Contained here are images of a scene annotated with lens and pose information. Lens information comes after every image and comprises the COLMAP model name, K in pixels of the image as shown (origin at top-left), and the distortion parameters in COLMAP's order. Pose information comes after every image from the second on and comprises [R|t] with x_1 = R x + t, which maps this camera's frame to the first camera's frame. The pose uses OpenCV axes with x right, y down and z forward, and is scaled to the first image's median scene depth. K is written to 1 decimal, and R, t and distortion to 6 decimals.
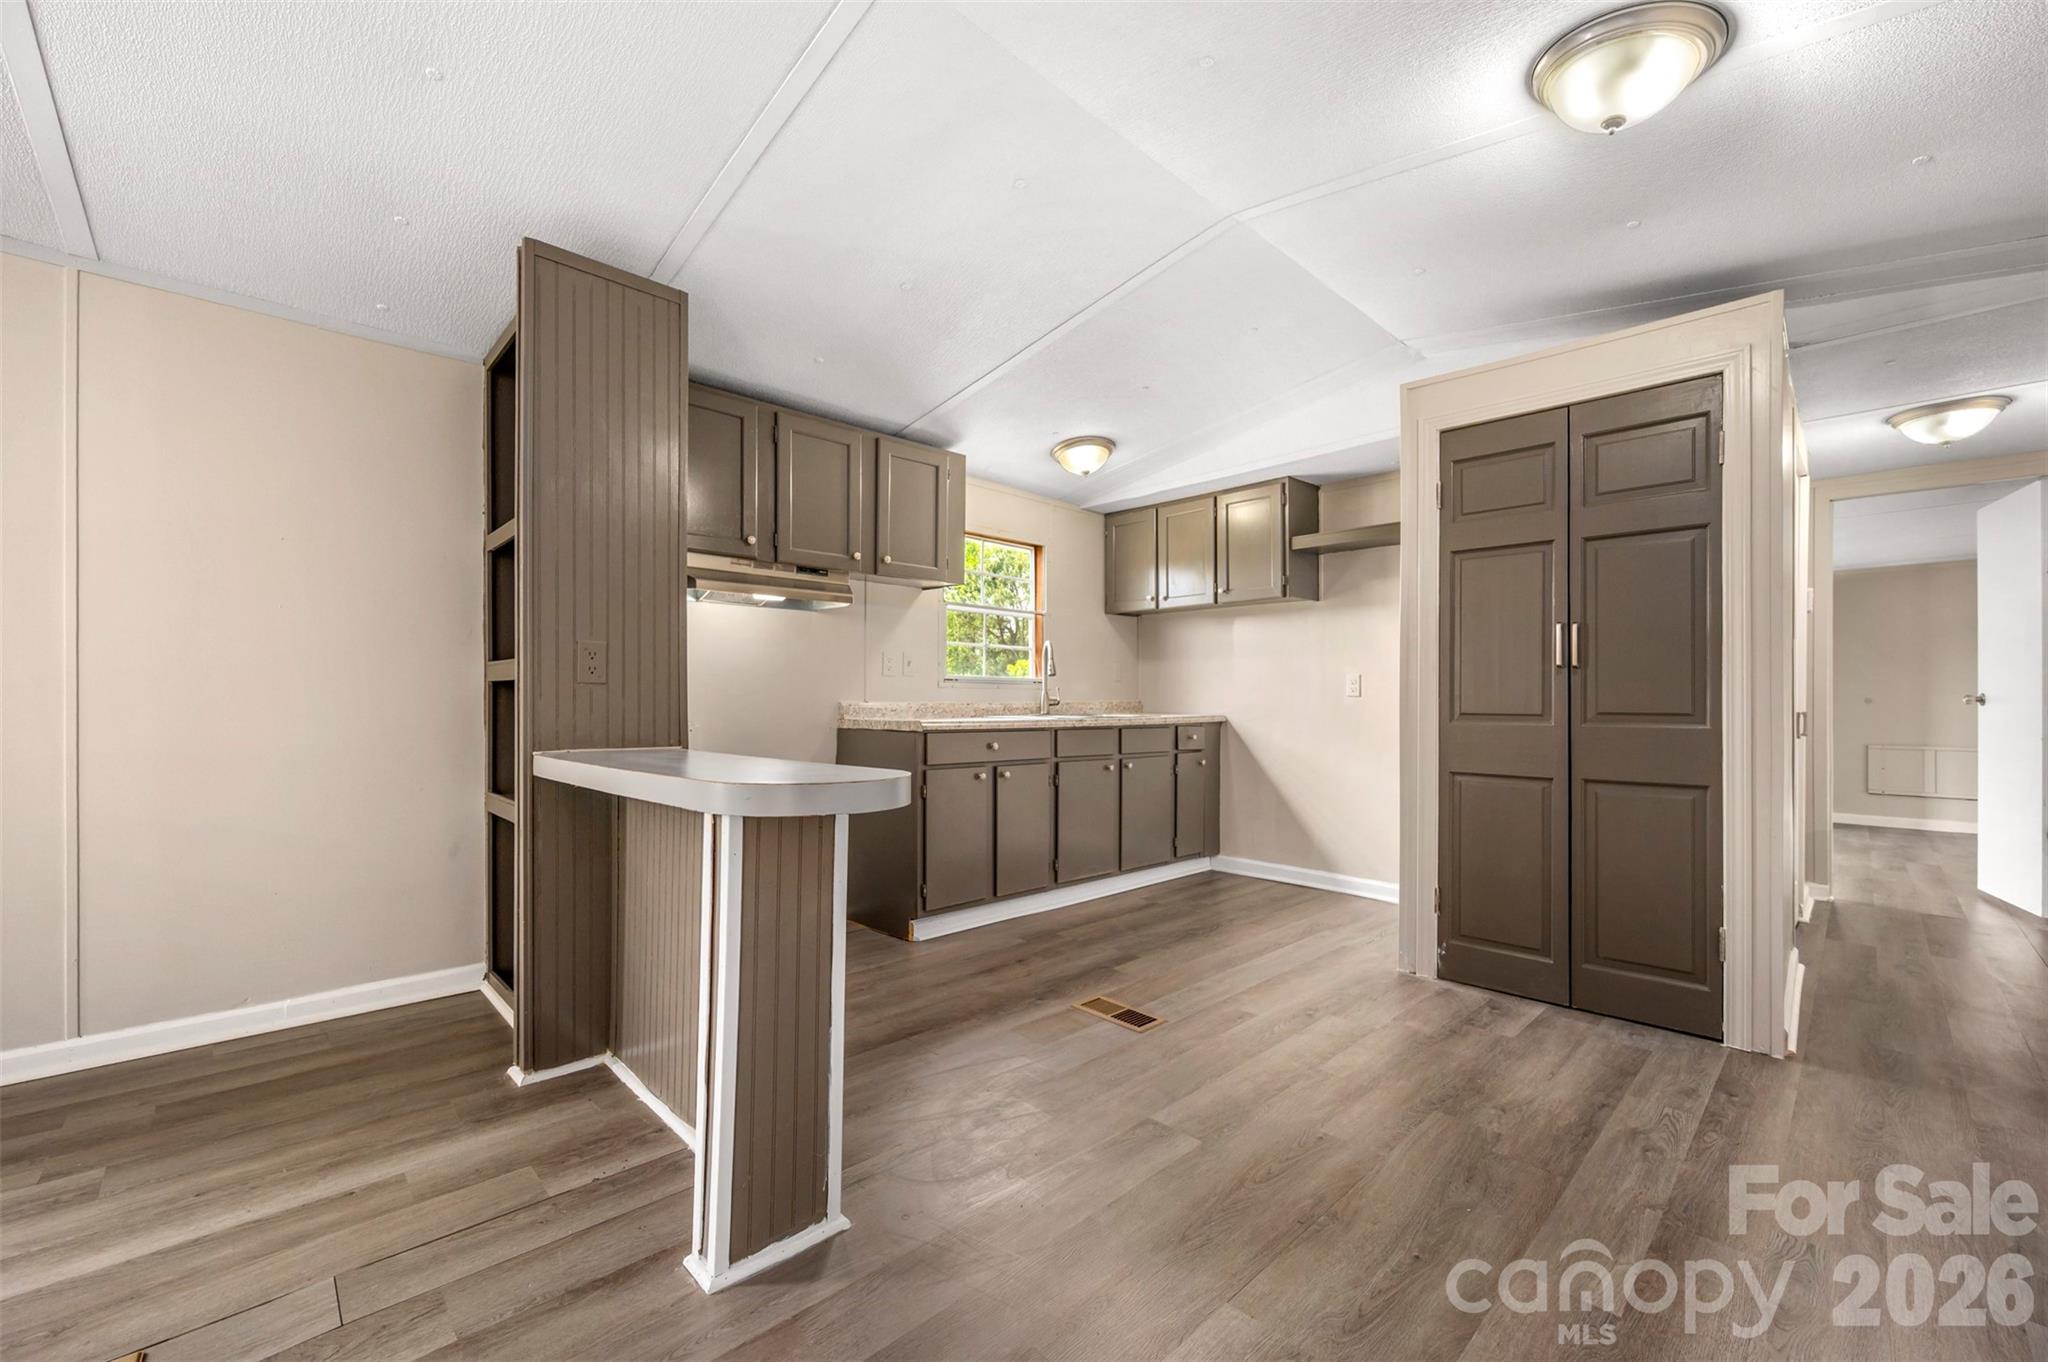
lens RADIAL K [[821.9, 0, 1035.7], [0, 821.9, 695.4], [0, 0, 1]] dist [-0.000838, -0.000012]
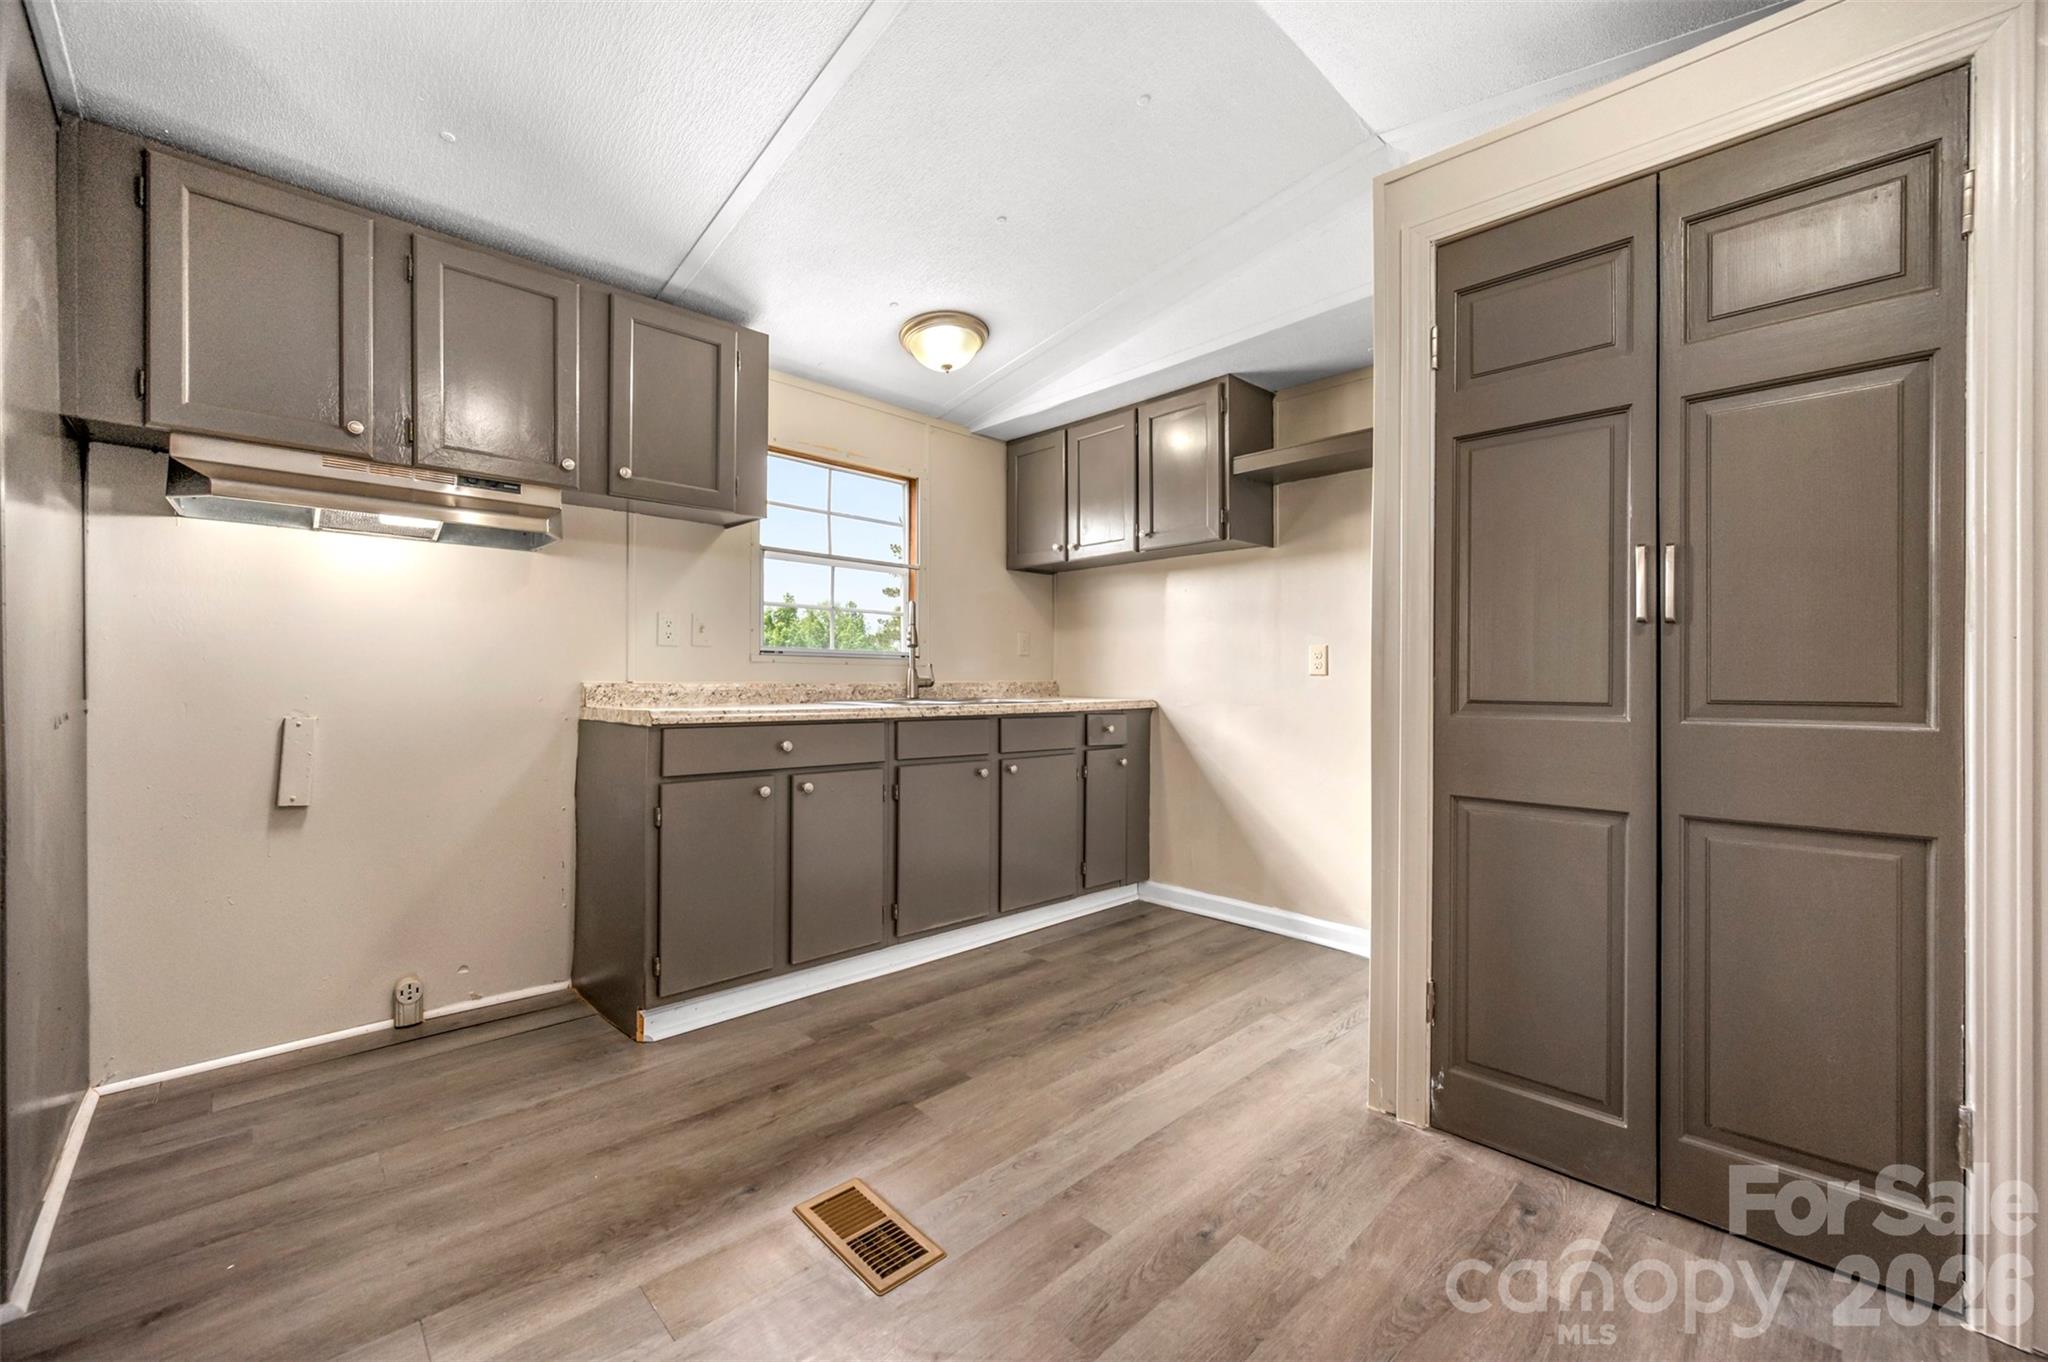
lens RADIAL K [[813.2, 0, 1036.8], [0, 813.2, 679.4], [0, 0, 1]] dist [-0.001671, -0.000140]
pose [[0.999996, 0.000570, 0.002608, 0.145503], [-0.000578, 0.999995, 0.003087, 0.003282], [-0.002606, -0.003088, 0.999992, 0.297247]]
